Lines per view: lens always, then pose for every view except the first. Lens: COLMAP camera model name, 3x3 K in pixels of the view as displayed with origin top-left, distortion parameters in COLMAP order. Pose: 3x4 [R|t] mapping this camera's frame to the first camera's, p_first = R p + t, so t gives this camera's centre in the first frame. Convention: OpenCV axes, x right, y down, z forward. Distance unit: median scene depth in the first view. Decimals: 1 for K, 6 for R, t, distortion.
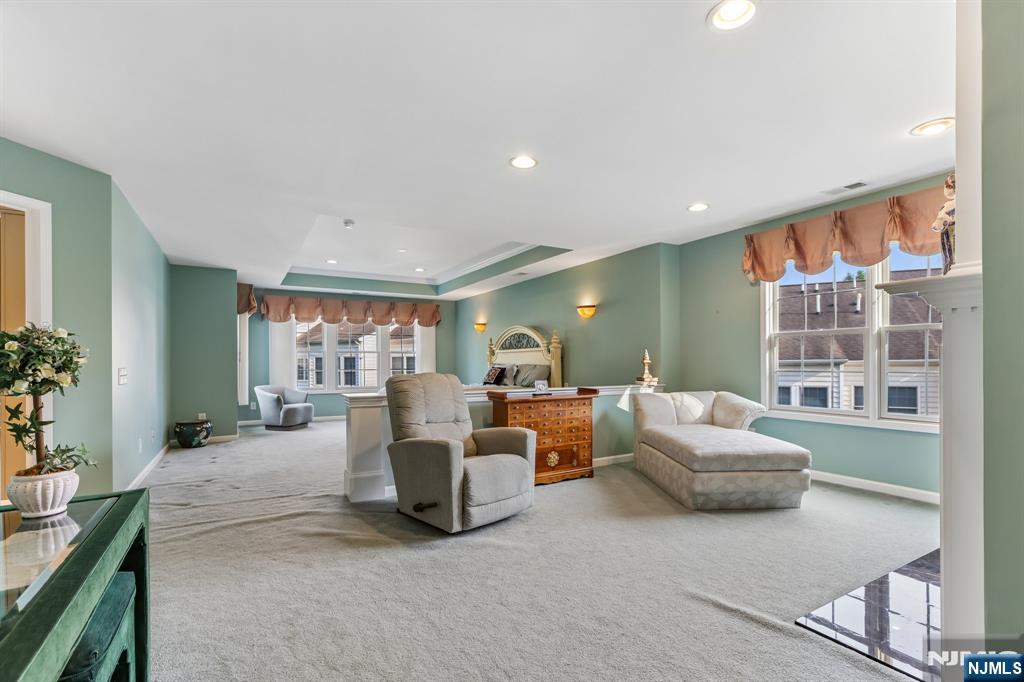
lens RADIAL K [[472.5, 0, 516.8], [0, 472.5, 328.0], [0, 0, 1]] dist [-0.000415, 0.000223]
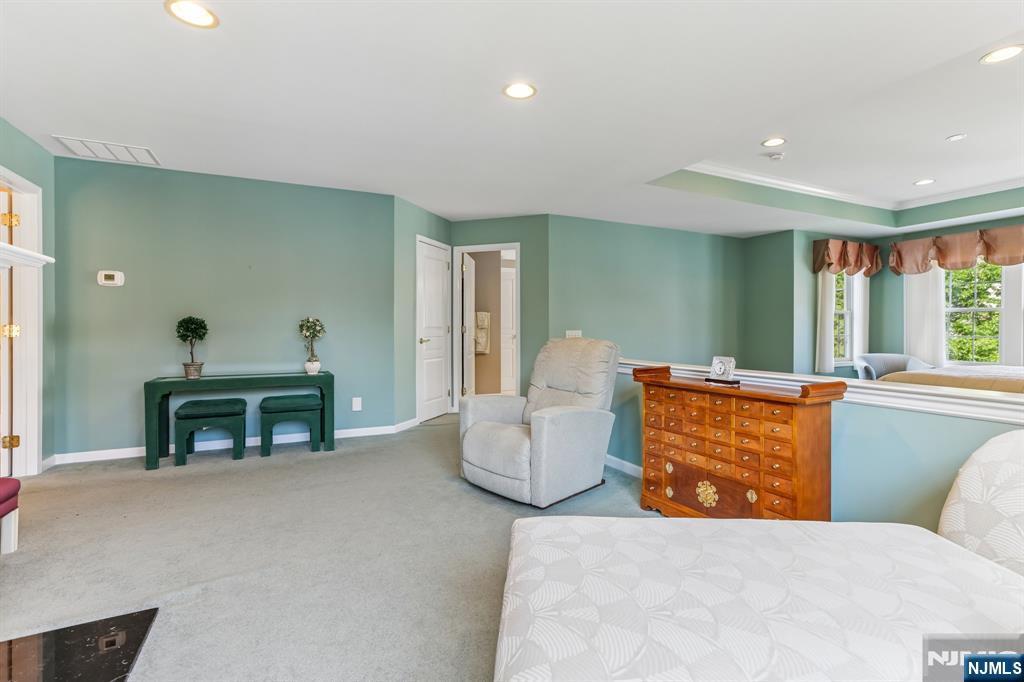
lens RADIAL K [[472.5, 0, 516.8], [0, 472.5, 328.0], [0, 0, 1]] dist [-0.000415, 0.000223]
pose [[-0.084220, 0.000346, -0.996447, 0.659478], [0.077079, 0.997006, -0.006168, 0.064456], [0.993462, -0.077325, -0.083995, 0.831877]]
